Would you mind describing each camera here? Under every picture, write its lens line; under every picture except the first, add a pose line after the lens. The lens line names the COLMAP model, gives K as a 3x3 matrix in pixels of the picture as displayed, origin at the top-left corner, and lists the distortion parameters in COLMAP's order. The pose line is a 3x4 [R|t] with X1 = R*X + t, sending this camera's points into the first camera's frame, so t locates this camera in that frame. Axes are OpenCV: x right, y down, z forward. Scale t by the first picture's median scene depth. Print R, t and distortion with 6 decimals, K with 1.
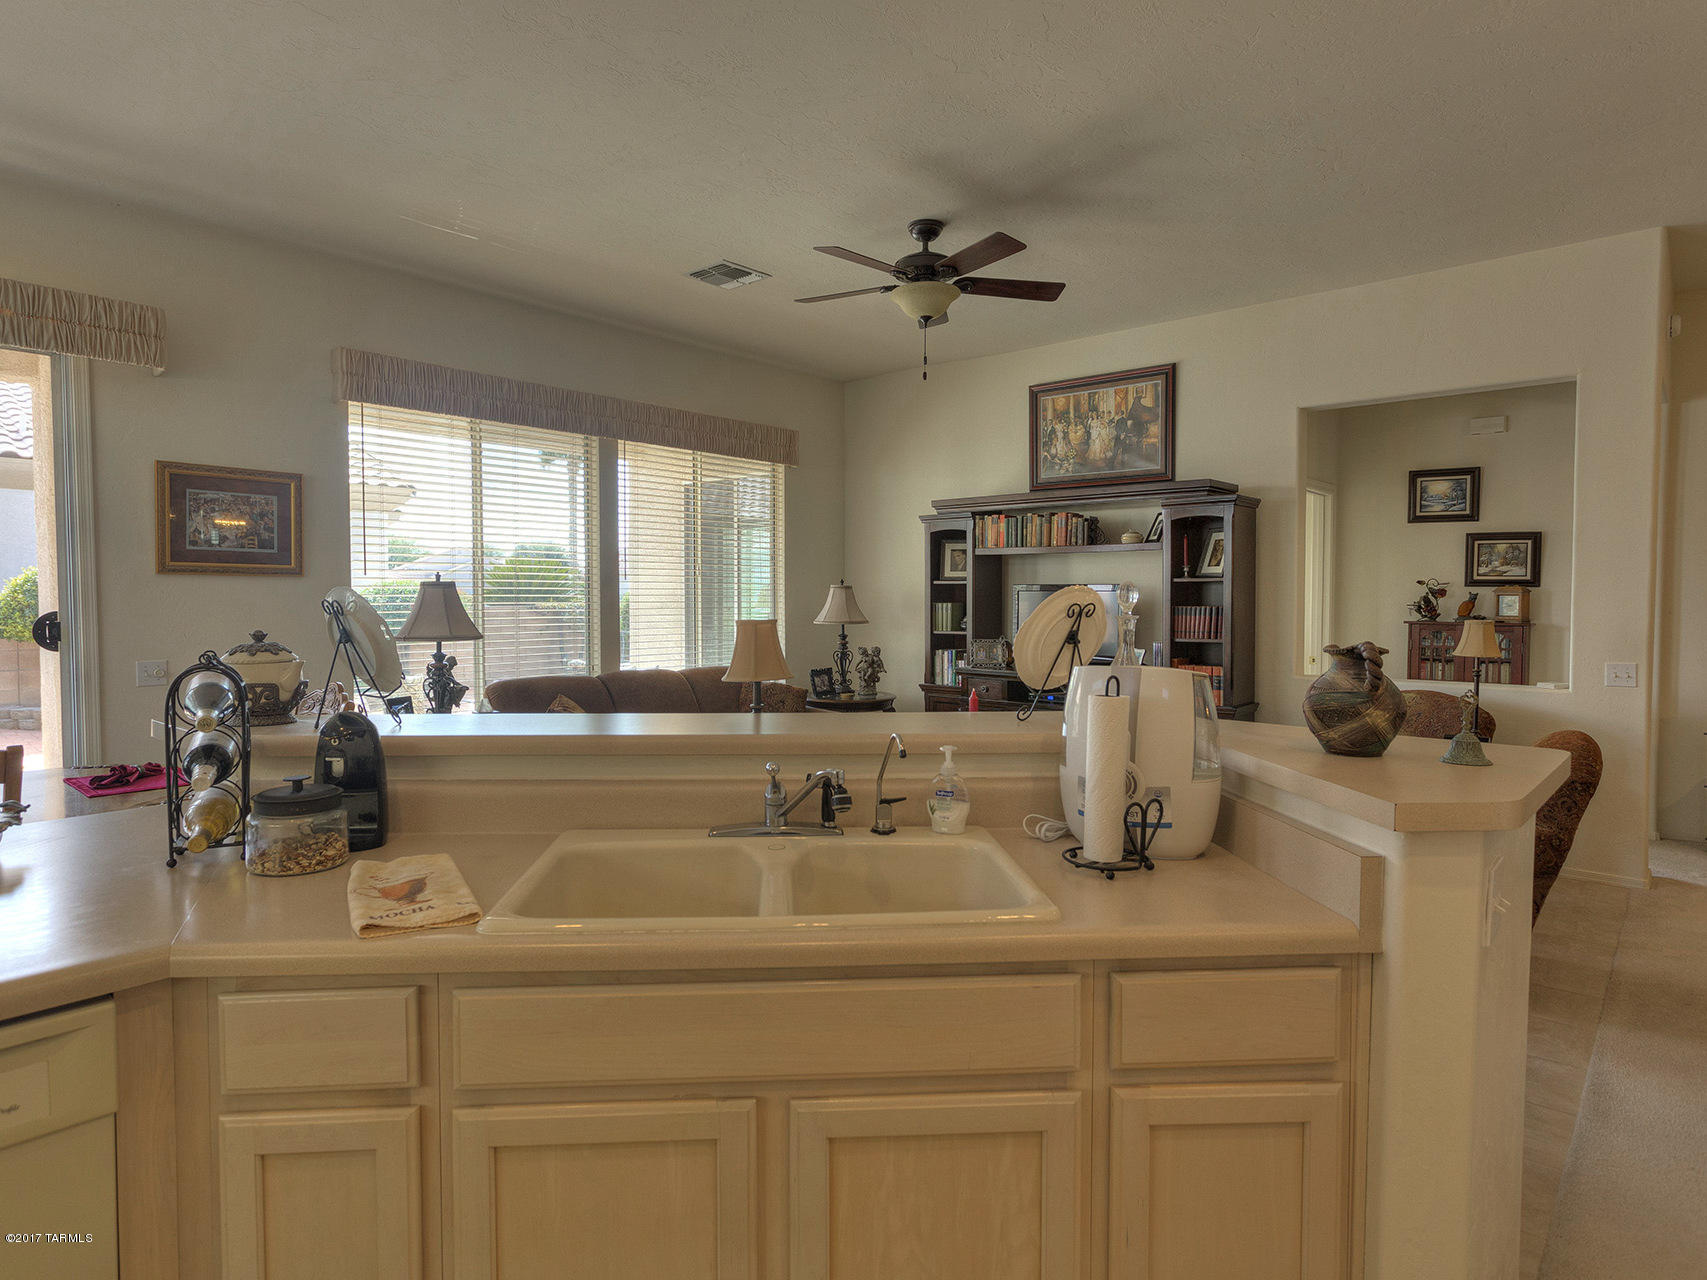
lens RADIAL K [[962.1, 0, 842.8], [0, 962.1, 645.0], [0, 0, 1]] dist [0.003652, 0.004946]
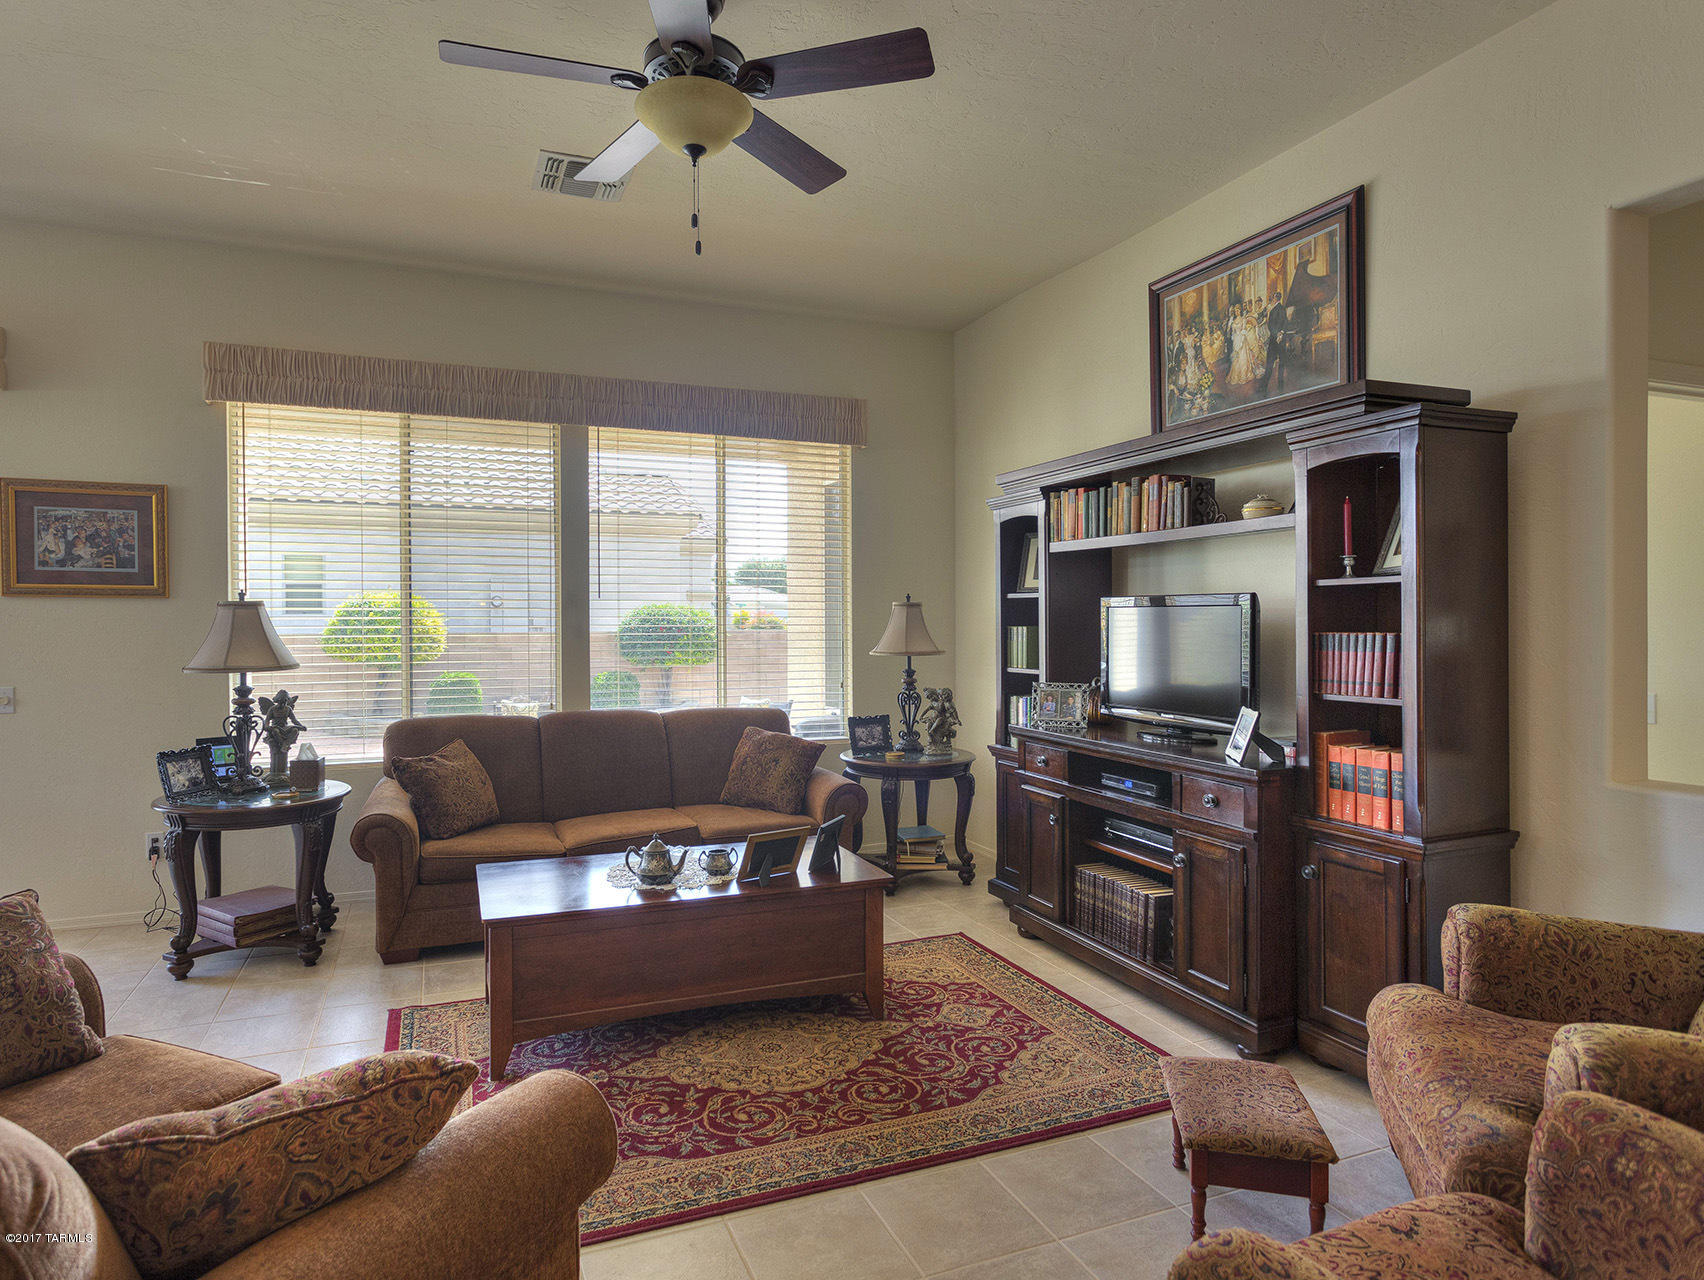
lens RADIAL K [[960.4, 0, 841.8], [0, 960.4, 638.2], [0, 0, 1]] dist [0.003652, 0.004946]
pose [[0.886683, 0.005897, -0.462339, 0.319172], [-0.019786, 0.999487, -0.025197, -0.016797], [0.461953, 0.031490, 0.886345, 0.366913]]
